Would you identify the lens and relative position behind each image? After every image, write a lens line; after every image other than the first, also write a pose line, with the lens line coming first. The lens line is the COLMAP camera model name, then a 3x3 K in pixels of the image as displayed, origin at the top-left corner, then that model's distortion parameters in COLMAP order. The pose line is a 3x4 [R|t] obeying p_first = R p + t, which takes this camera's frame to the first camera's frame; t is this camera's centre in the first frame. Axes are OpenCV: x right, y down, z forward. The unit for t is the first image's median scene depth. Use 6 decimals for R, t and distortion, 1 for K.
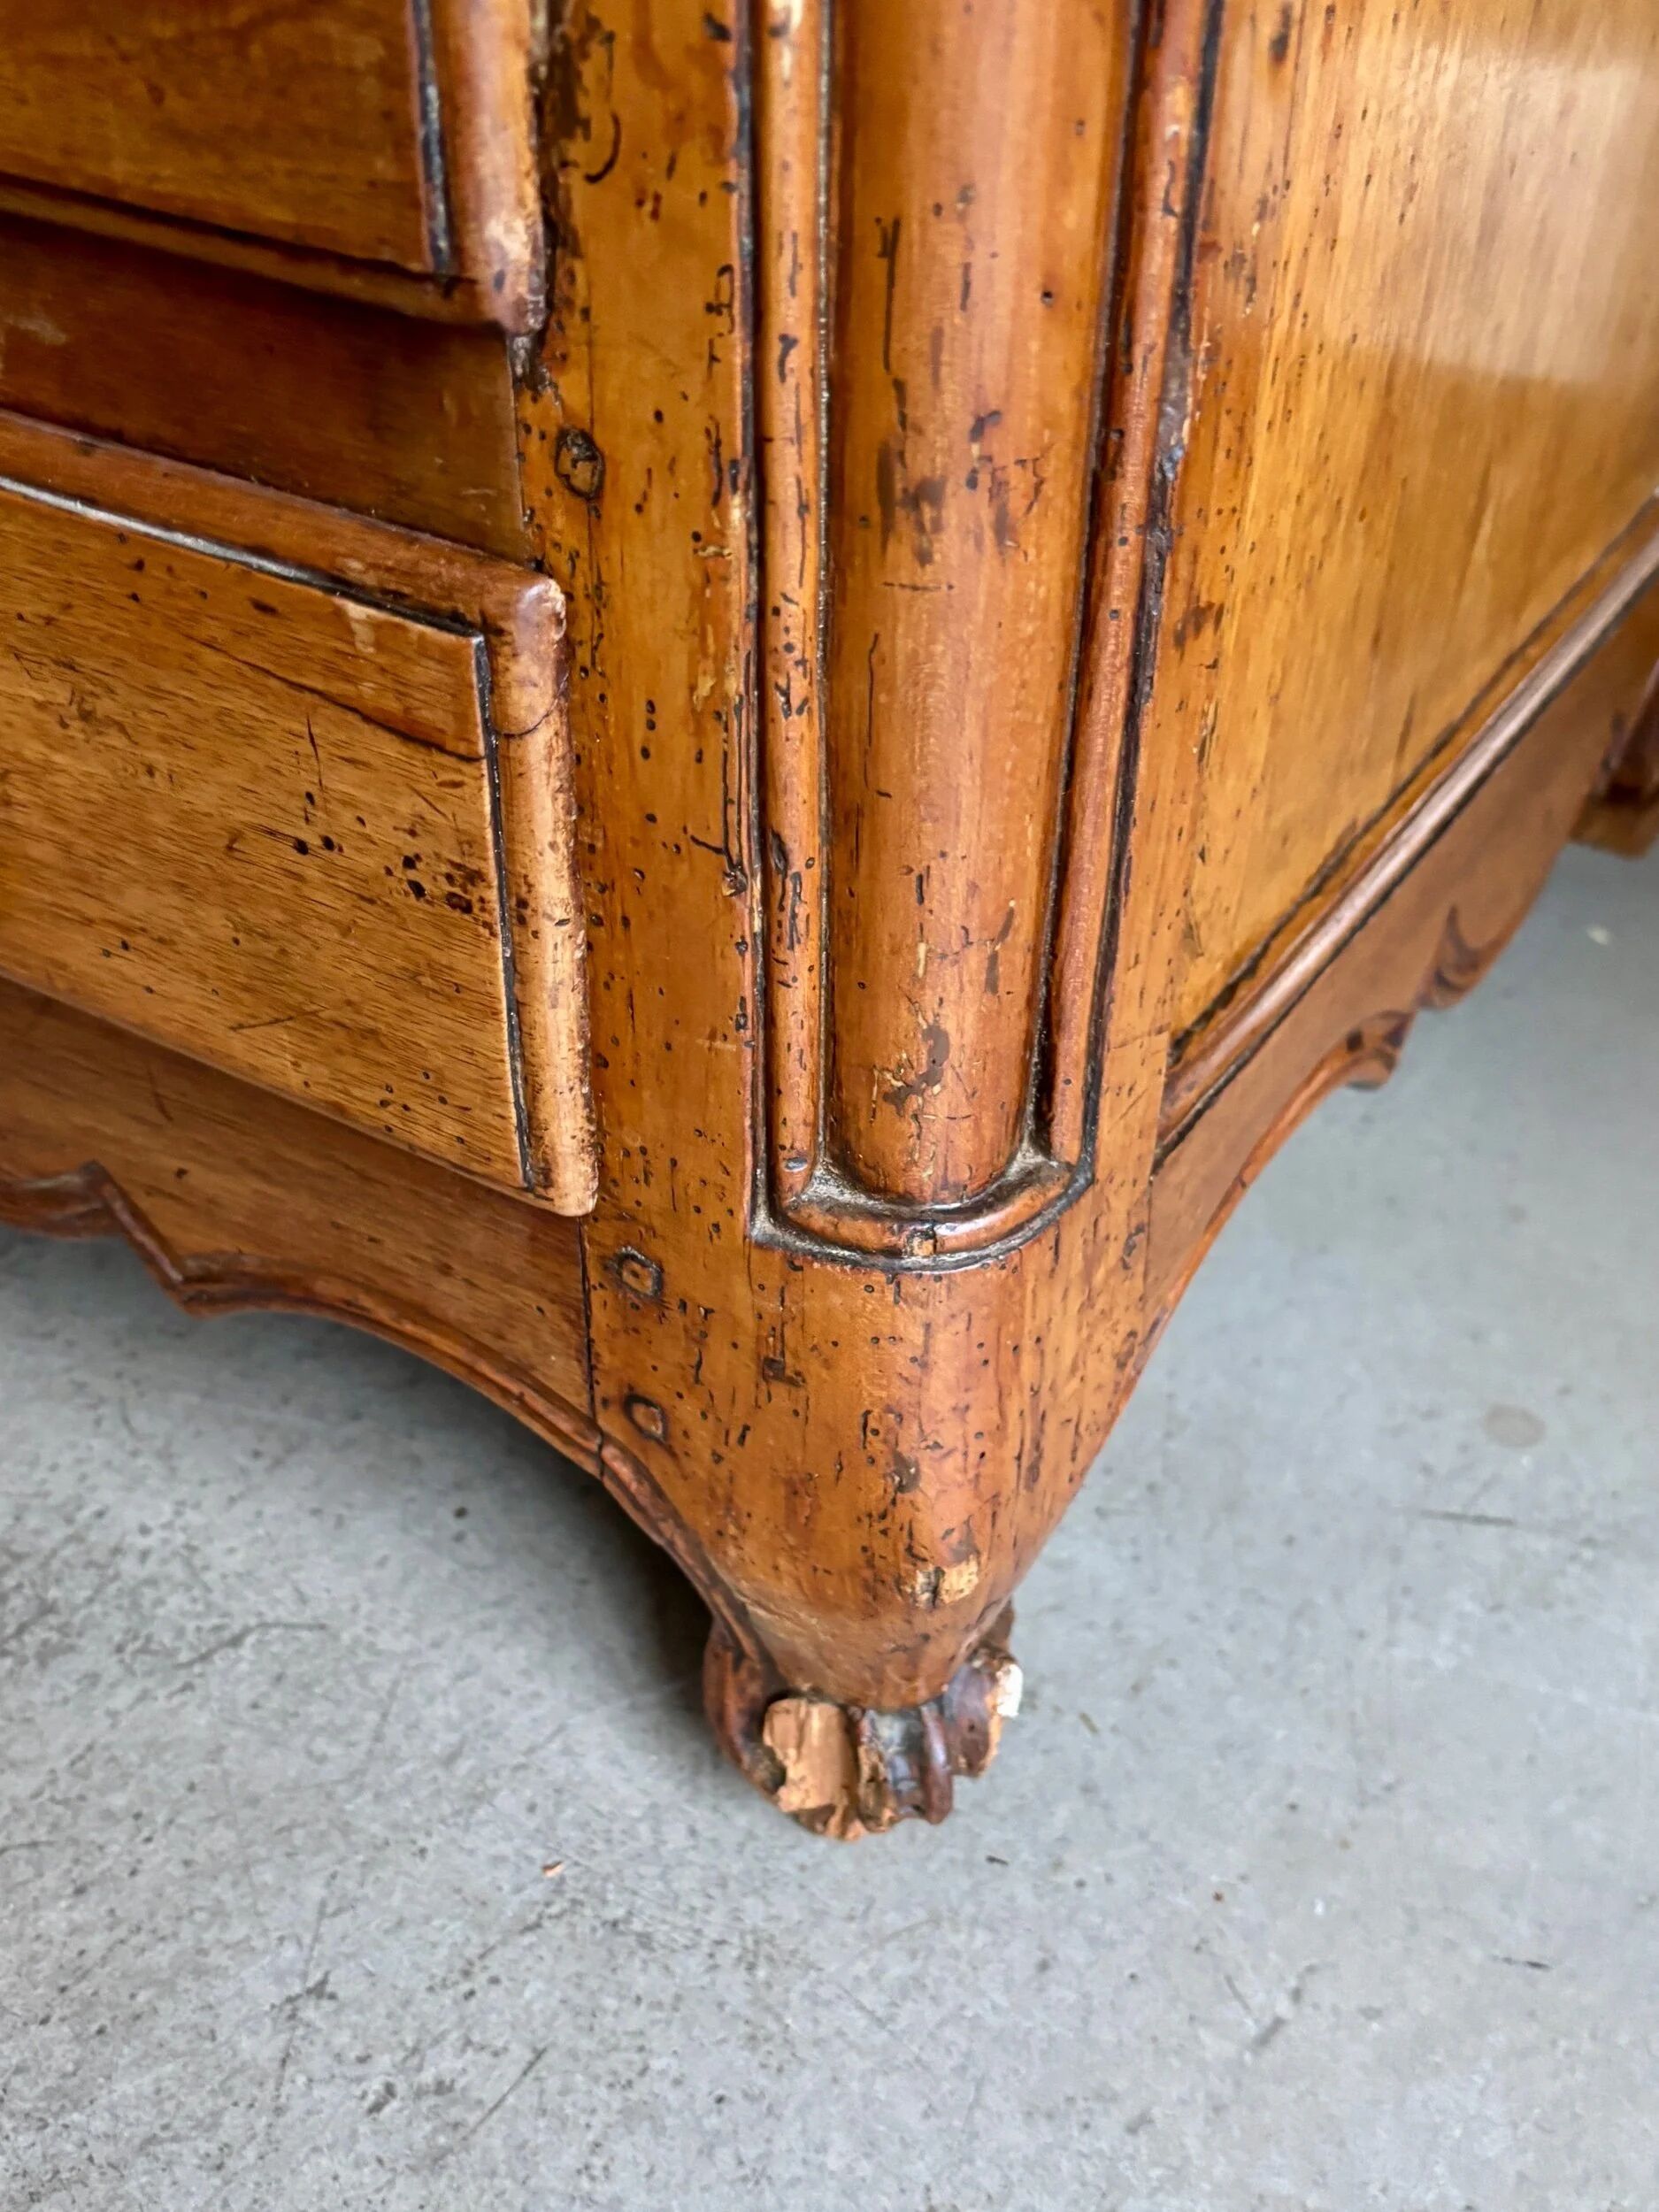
lens RADIAL K [[2304.5, 0, 823.3], [0, 2304.5, 1186.1], [0, 0, 1]] dist [0.073685, -0.209939]
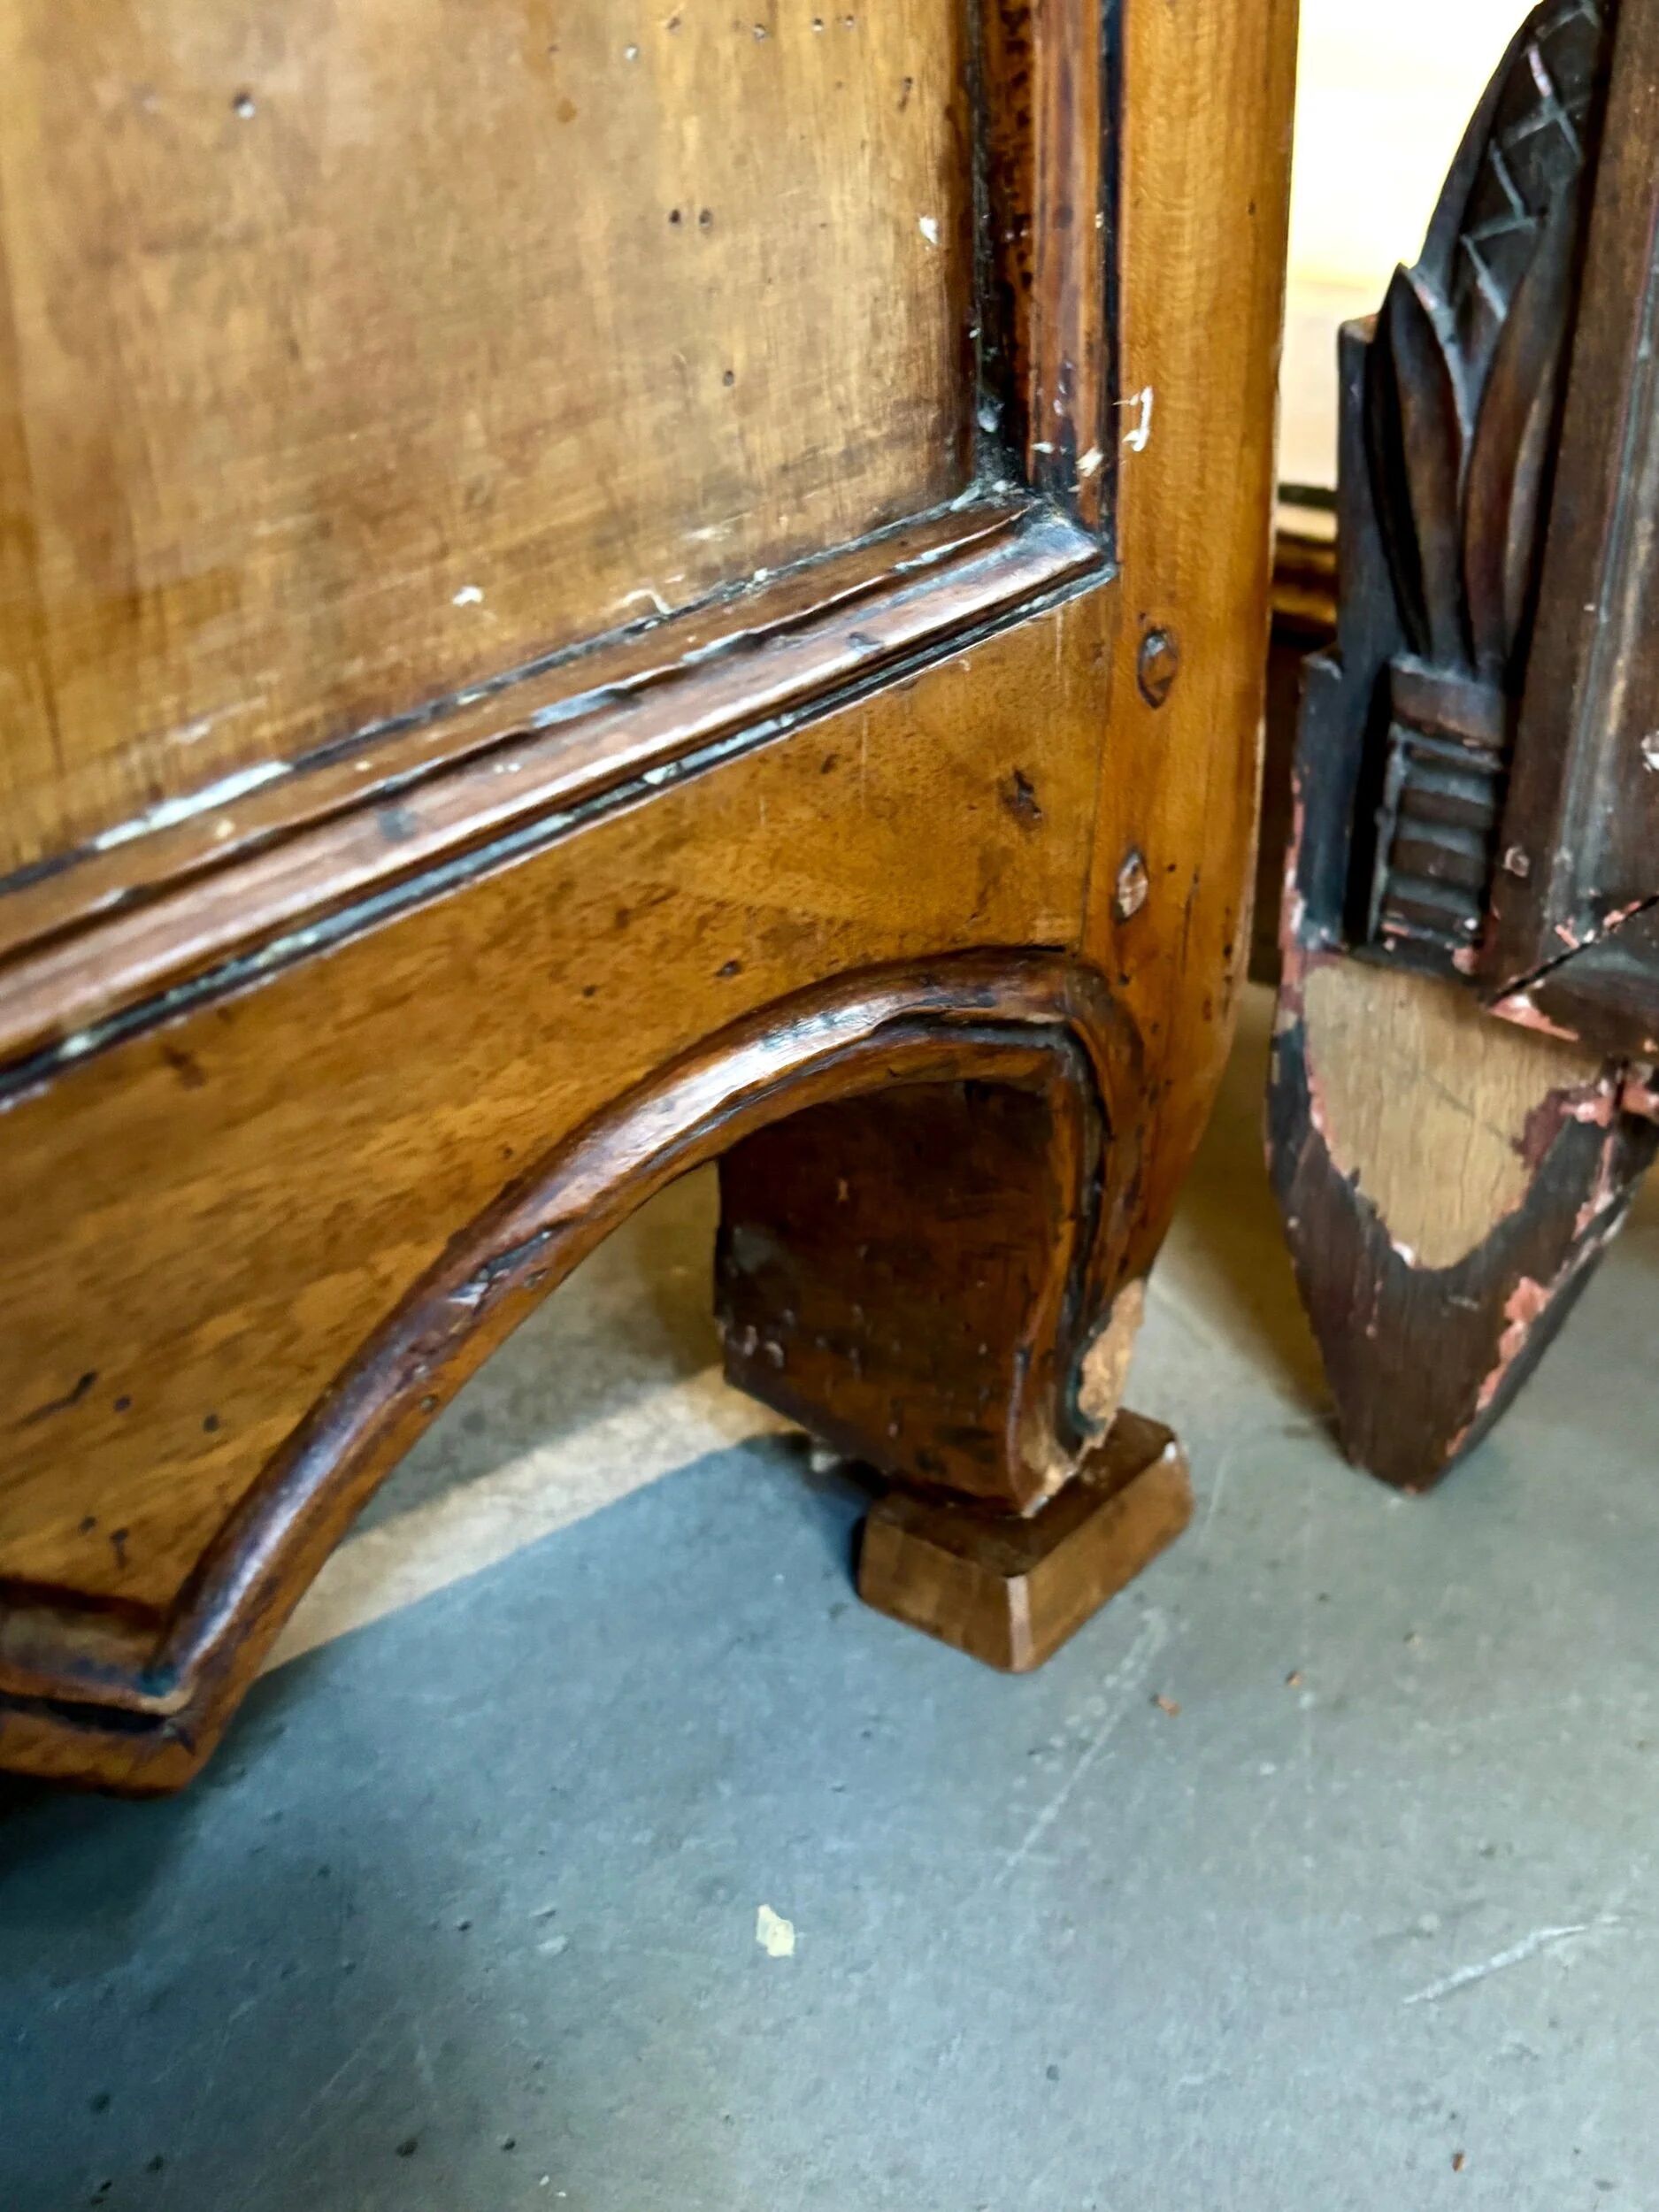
lens RADIAL K [[2426.1, 0, 1084.3], [0, 2426.1, 1063.1], [0, 0, 1]] dist [0.081496, -0.277251]
pose [[0.999445, 0.002435, -0.033215, 0.792307], [-0.009174, 0.978869, -0.204285, -0.332513], [0.032016, 0.204476, 0.978348, 1.173260]]
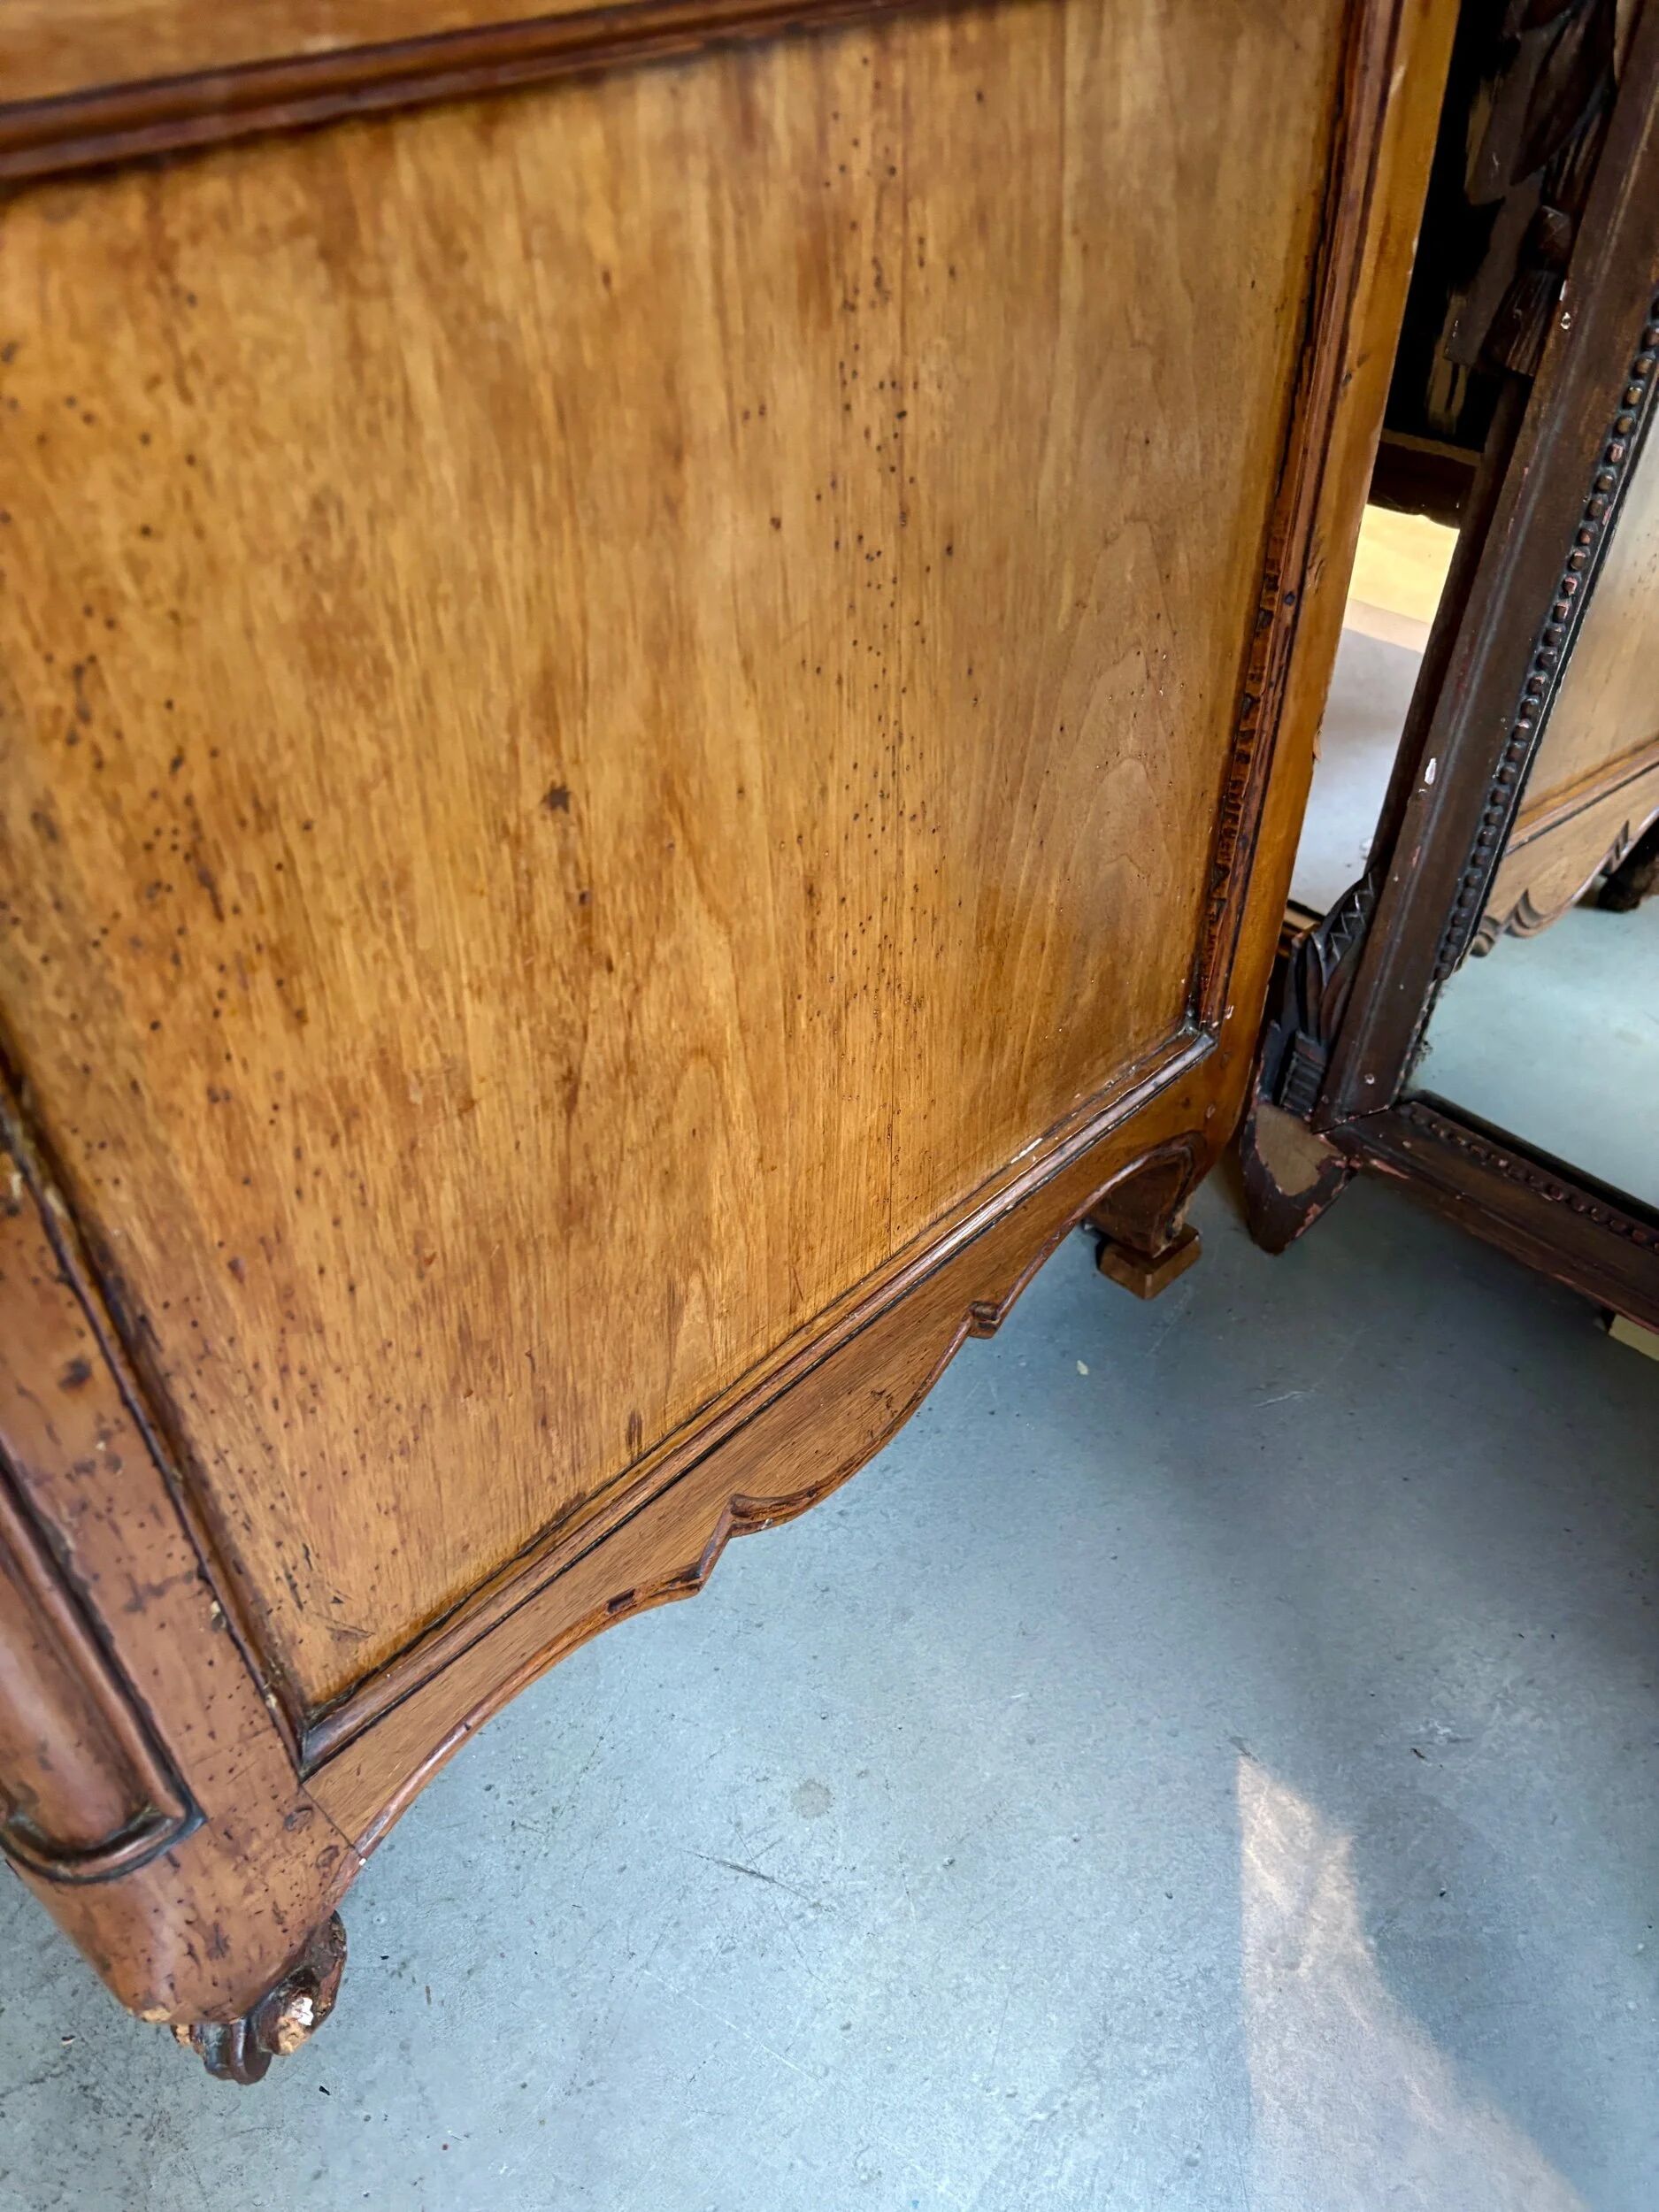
lens RADIAL K [[1694.2, 0, 815.7], [0, 1694.2, 1109.7], [0, 0, 1]] dist [-0.001914, -0.007538]
pose [[0.978620, 0.108738, -0.174583, 0.675276], [-0.103220, 0.993837, 0.040406, -0.581462], [0.177901, -0.021522, 0.983813, -0.088734]]
